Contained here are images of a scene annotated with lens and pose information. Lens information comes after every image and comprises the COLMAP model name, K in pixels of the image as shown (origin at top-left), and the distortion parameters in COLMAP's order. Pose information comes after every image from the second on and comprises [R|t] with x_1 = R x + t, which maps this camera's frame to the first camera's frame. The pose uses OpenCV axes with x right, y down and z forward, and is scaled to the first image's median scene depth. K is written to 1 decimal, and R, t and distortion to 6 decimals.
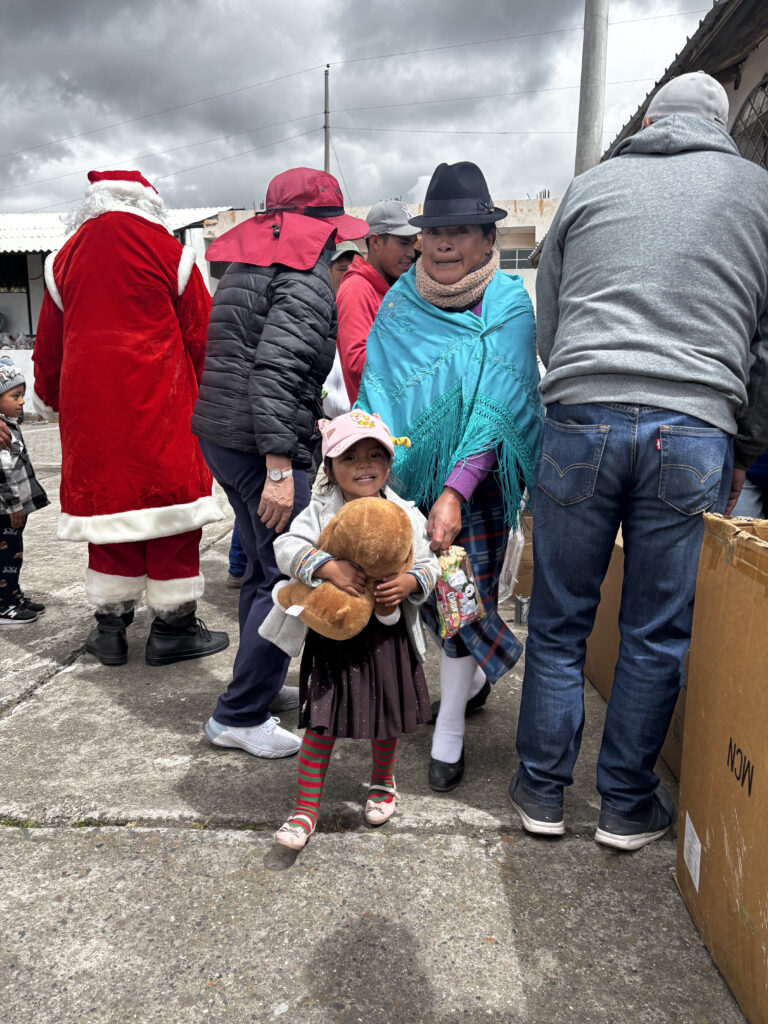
lens RADIAL K [[757.8, 0, 384.0], [0, 757.8, 512.0], [0, 0, 1]] dist [0.101755, -0.111819]
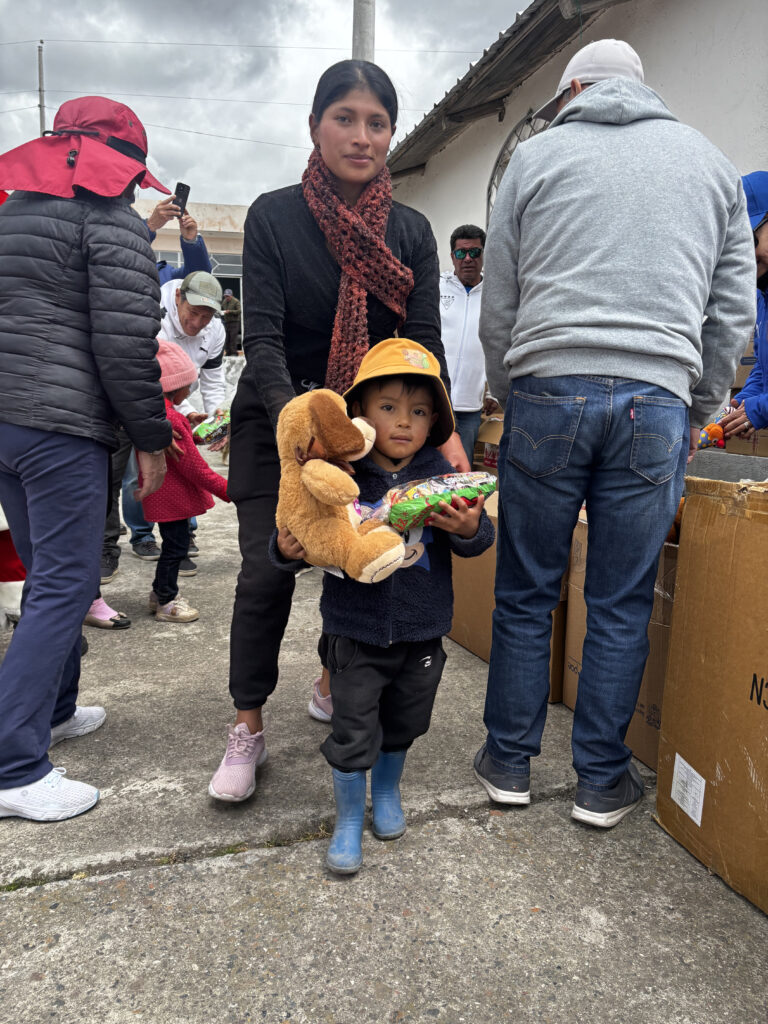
lens RADIAL K [[757.8, 0, 384.0], [0, 757.8, 512.0], [0, 0, 1]] dist [0.101755, -0.111819]
pose [[0.937159, -0.032771, 0.347359, -0.324822], [0.037160, 0.999291, -0.005978, 0.036469], [-0.346917, 0.018510, 0.937713, 0.112577]]
